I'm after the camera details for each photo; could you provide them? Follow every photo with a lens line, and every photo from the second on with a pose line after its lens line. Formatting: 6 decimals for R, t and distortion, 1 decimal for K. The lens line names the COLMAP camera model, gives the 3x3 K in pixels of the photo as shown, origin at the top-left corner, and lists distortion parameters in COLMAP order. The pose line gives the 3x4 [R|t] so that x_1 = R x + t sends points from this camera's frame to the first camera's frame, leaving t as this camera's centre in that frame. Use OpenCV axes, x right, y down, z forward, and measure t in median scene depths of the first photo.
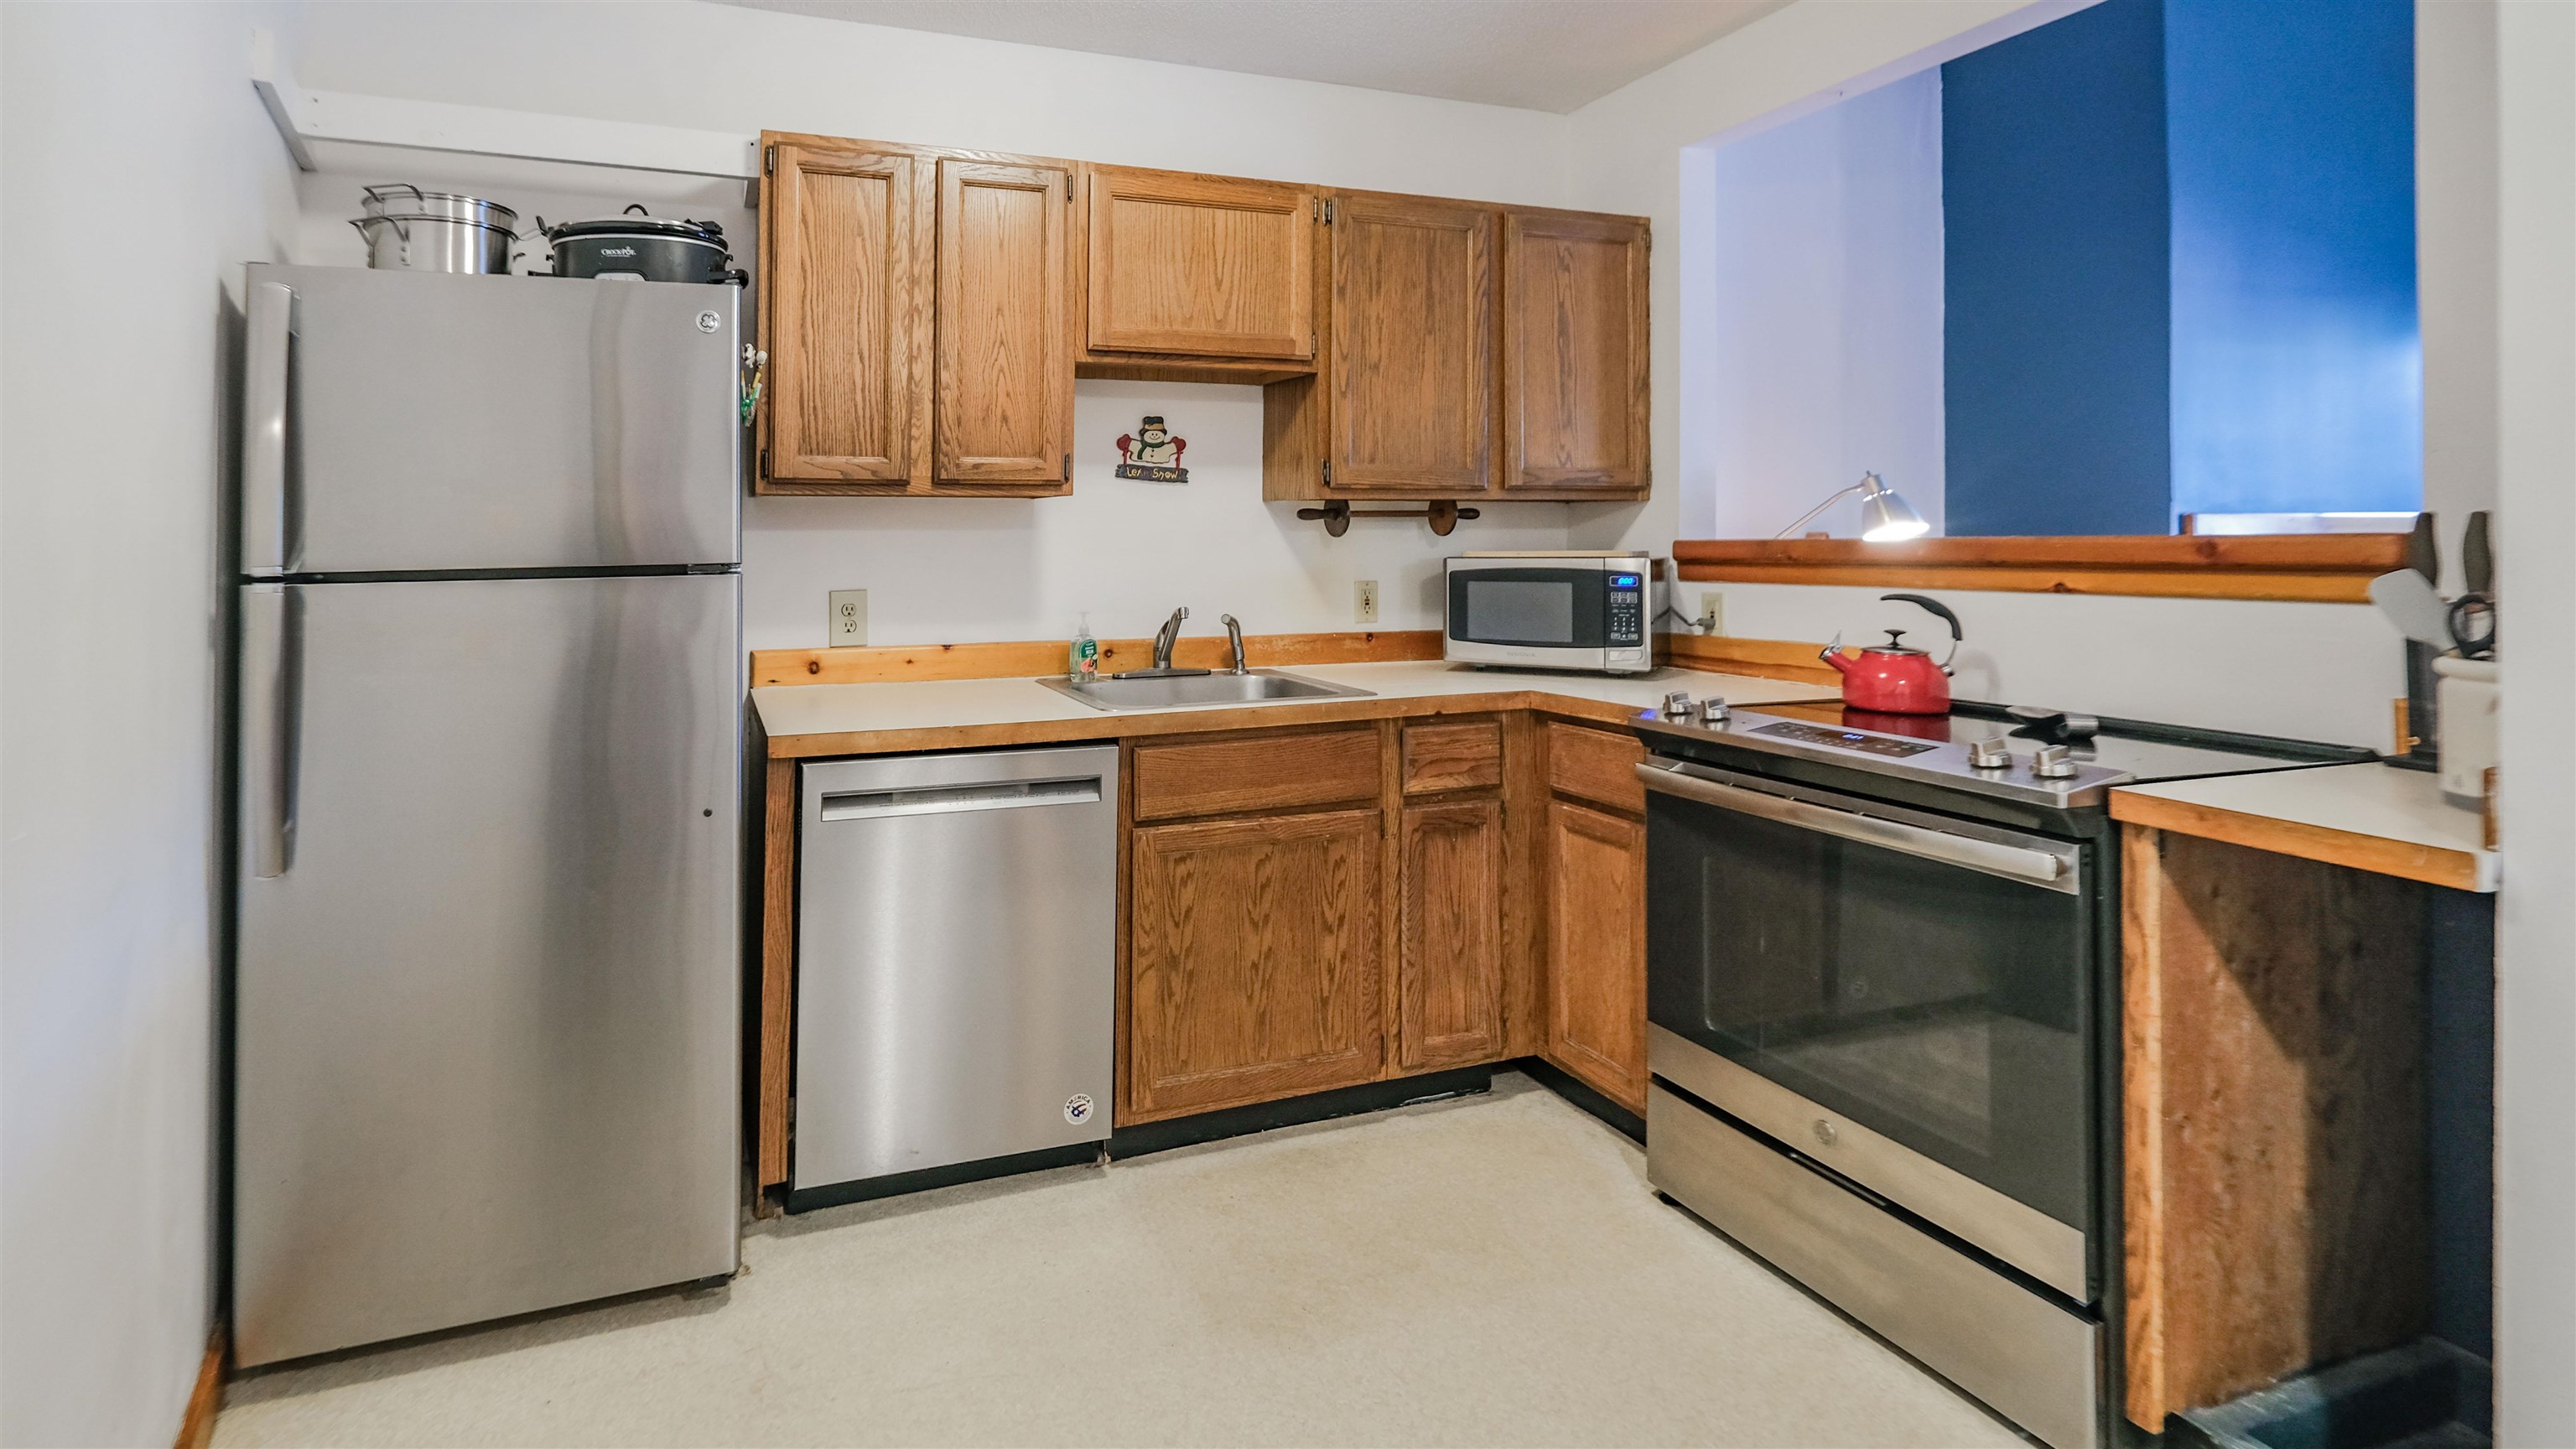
lens RADIAL K [[1138.8, 0, 1289.0], [0, 1138.8, 663.9], [0, 0, 1]] dist [-0.004023, 0.007073]
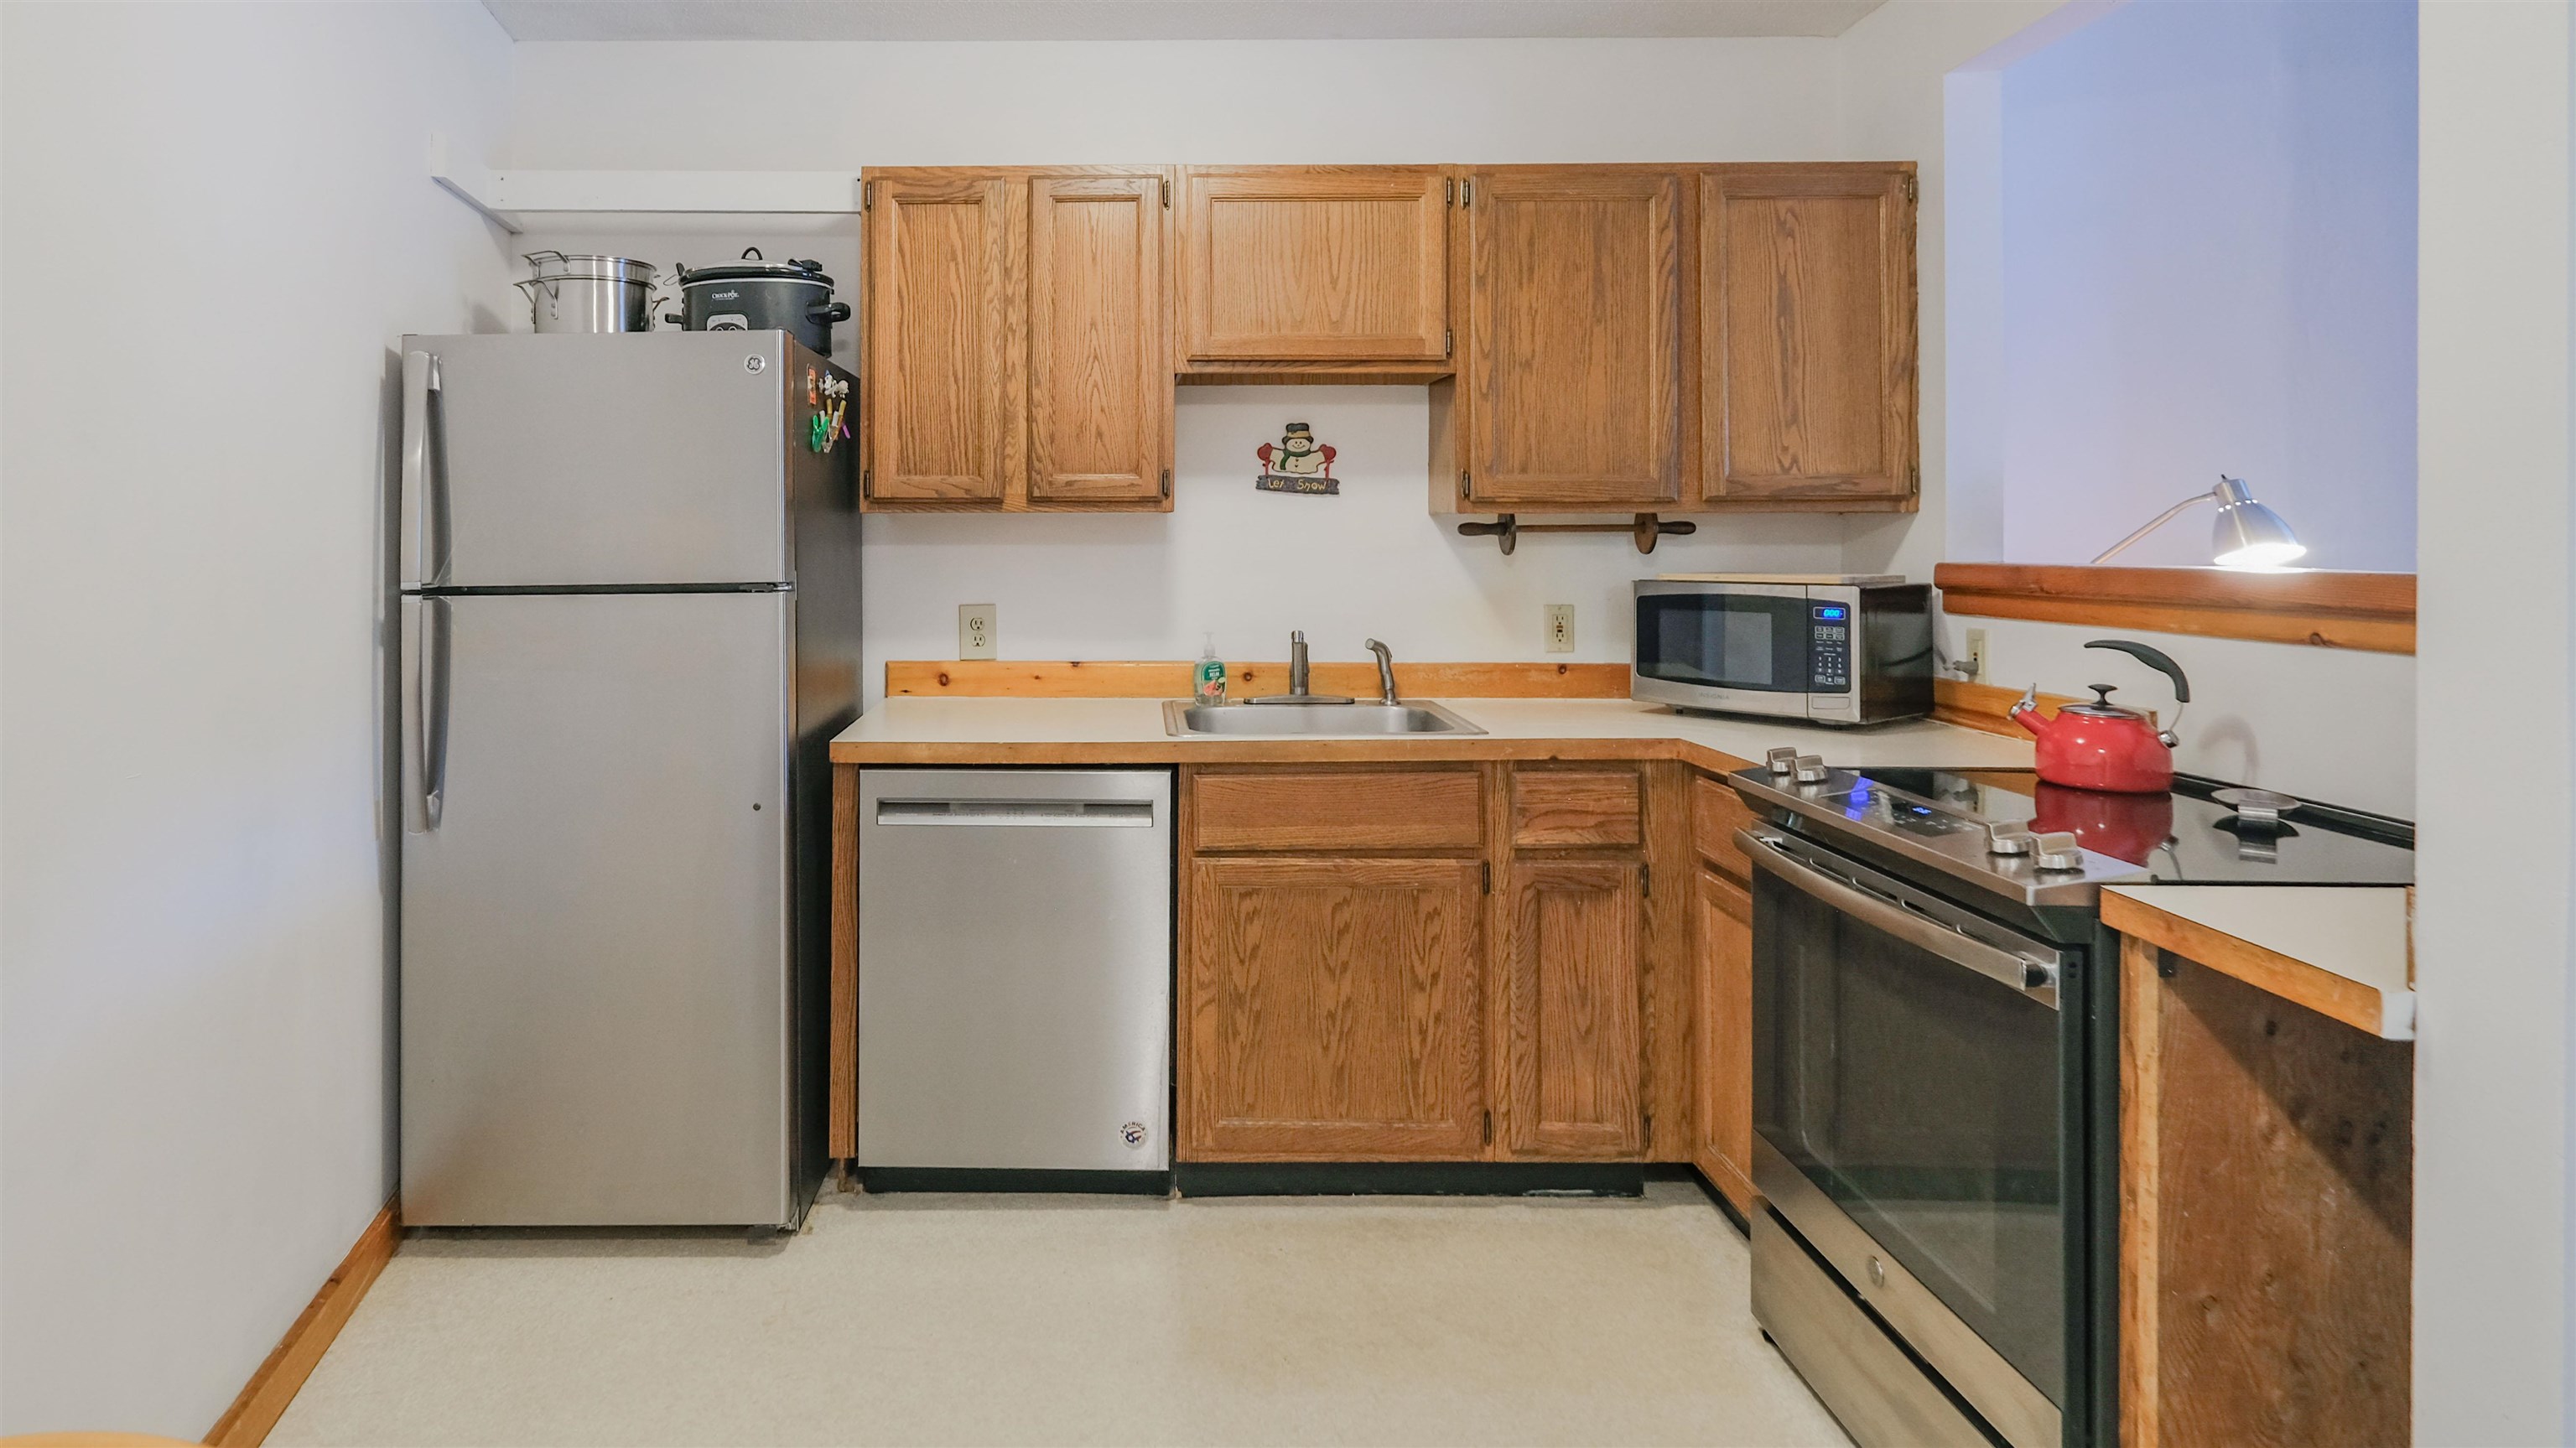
lens RADIAL K [[1342.0, 0, 1288.0], [0, 1342.0, 724.0], [0, 0, 1]] dist [-0.000711, -0.010115]
pose [[0.952385, 0.048709, -0.300982, 0.259641], [-0.040605, 0.998626, 0.033126, -0.010014], [0.302182, -0.019328, 0.953054, -0.061309]]
